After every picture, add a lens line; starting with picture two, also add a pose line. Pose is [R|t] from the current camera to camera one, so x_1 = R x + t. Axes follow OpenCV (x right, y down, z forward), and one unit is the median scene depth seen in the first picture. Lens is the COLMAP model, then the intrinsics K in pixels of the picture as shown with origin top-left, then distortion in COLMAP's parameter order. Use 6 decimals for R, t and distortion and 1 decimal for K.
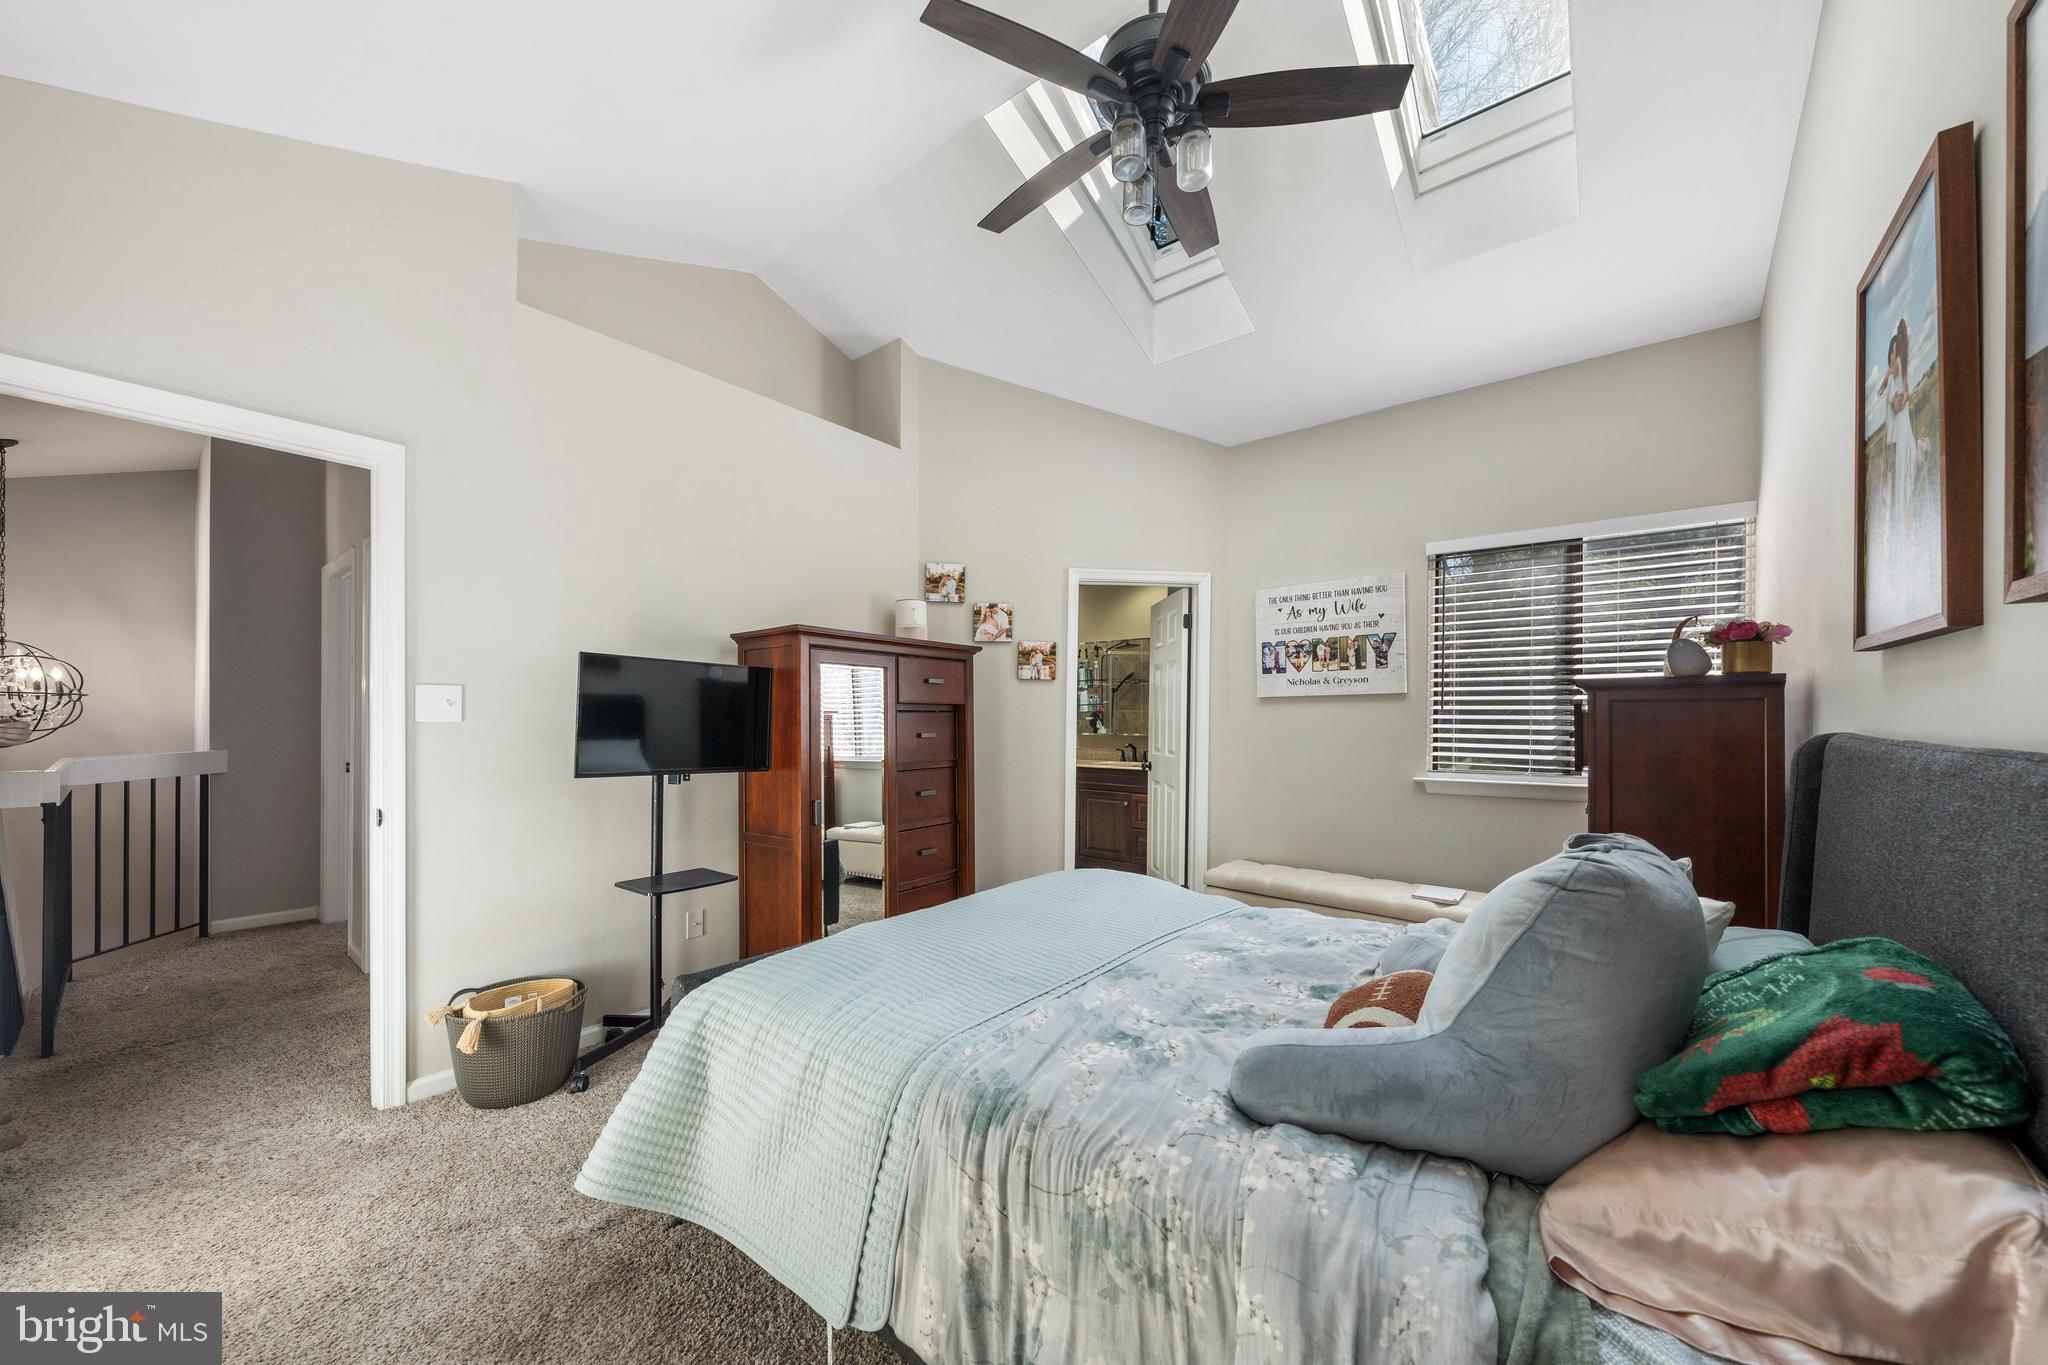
lens RADIAL K [[711.2, 0, 1027.5], [0, 711.2, 712.2], [0, 0, 1]] dist [0.000070, 0.000022]
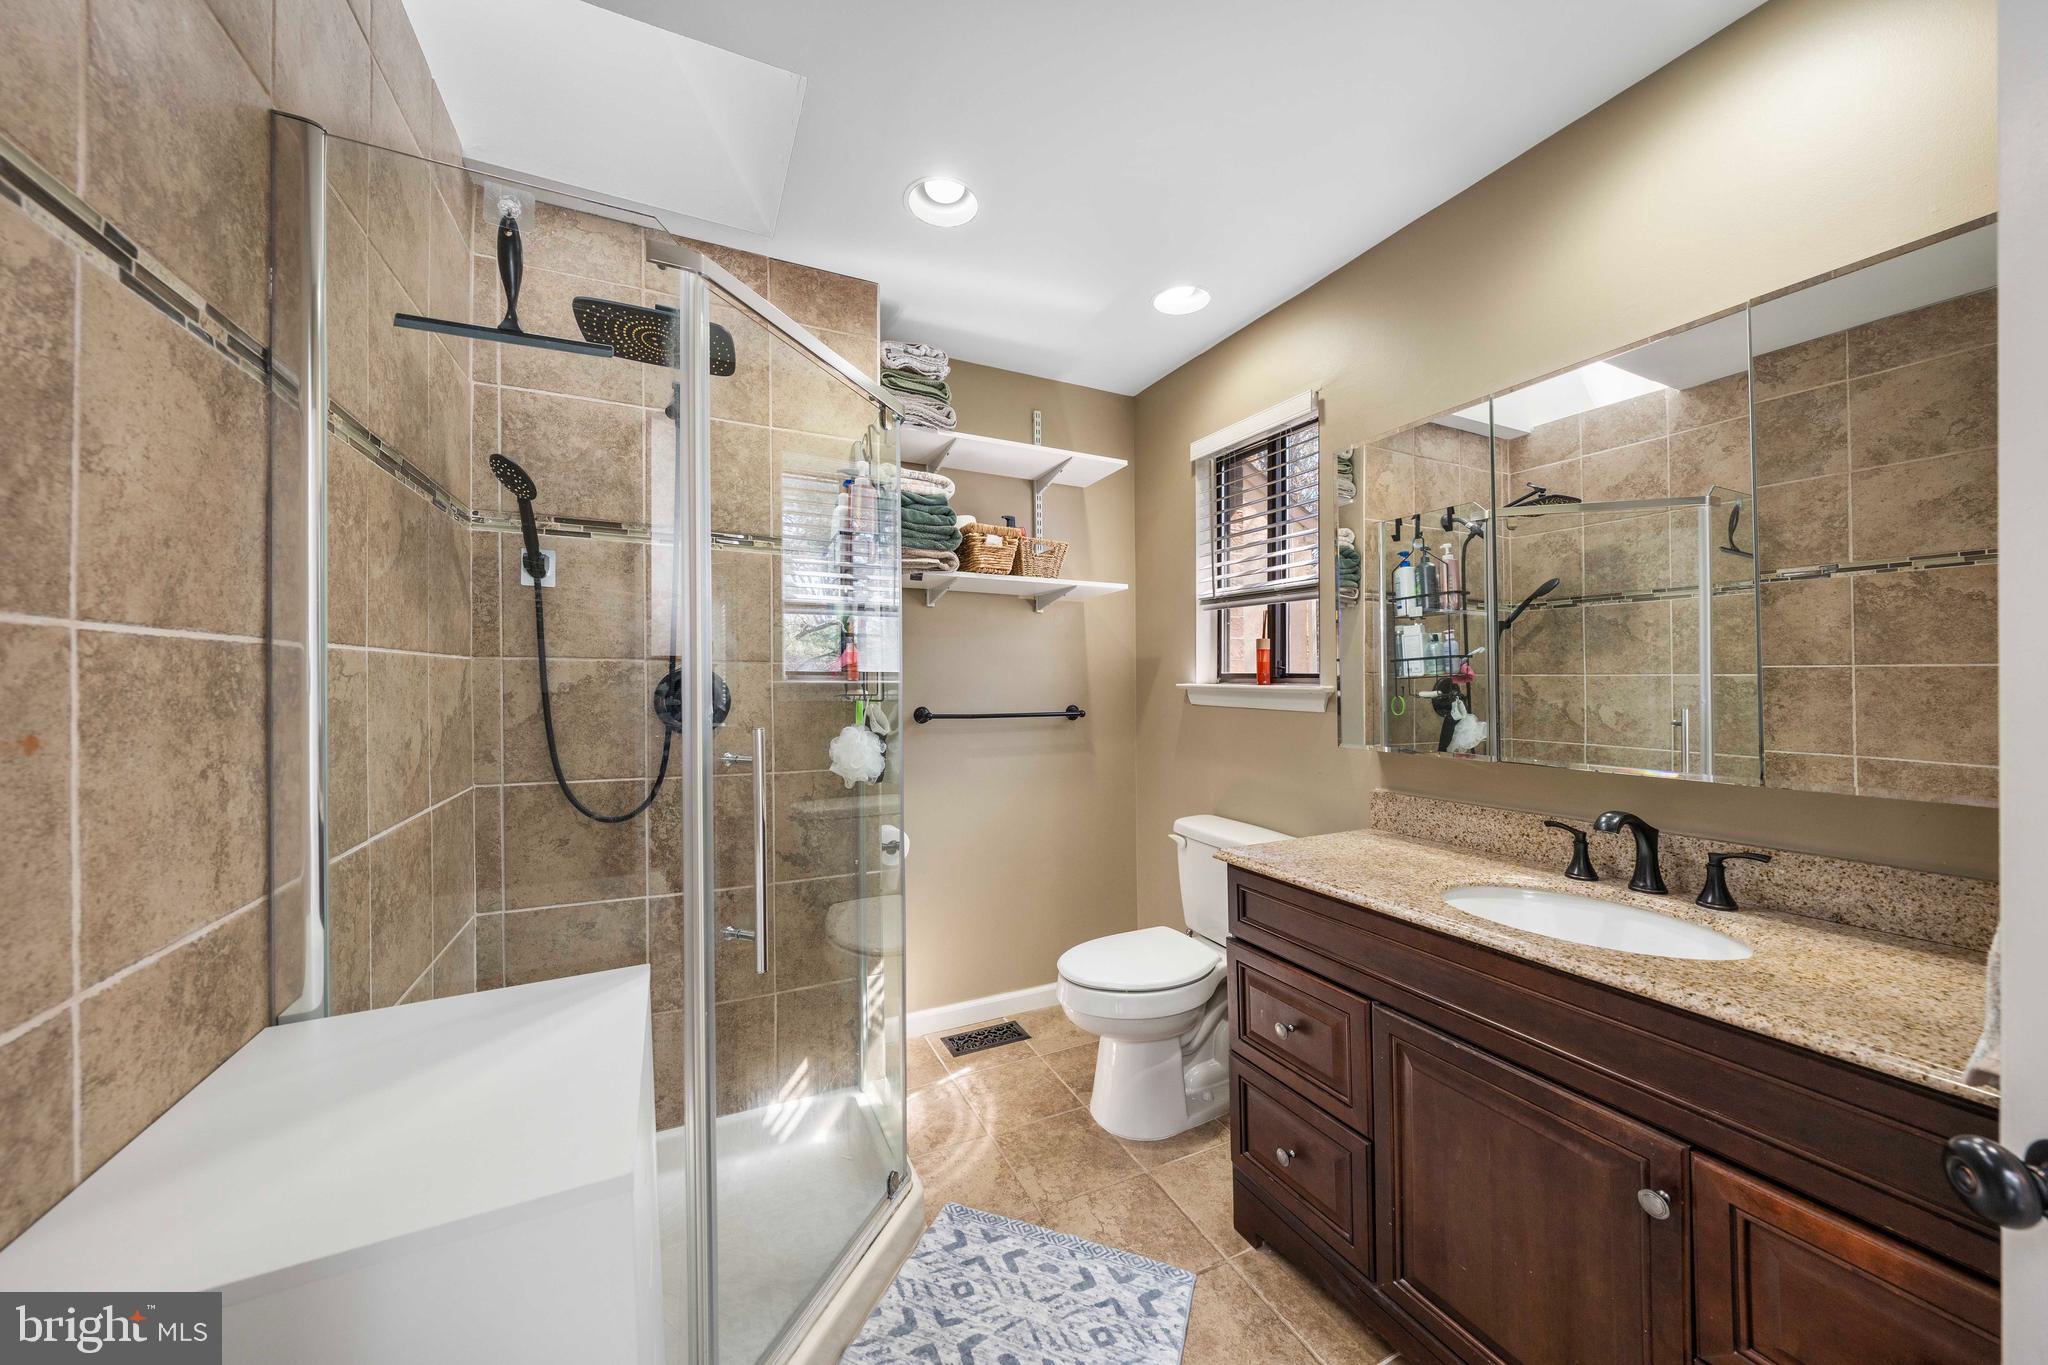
lens RADIAL K [[711.2, 0, 1020.5], [0, 711.2, 683.1], [0, 0, 1]] dist [0.000070, 0.000022]
pose [[0.899386, -0.017356, -0.436811, 0.066550], [0.013181, 0.999834, -0.012589, 0.005244], [0.436957, 0.005565, 0.899465, 0.660749]]
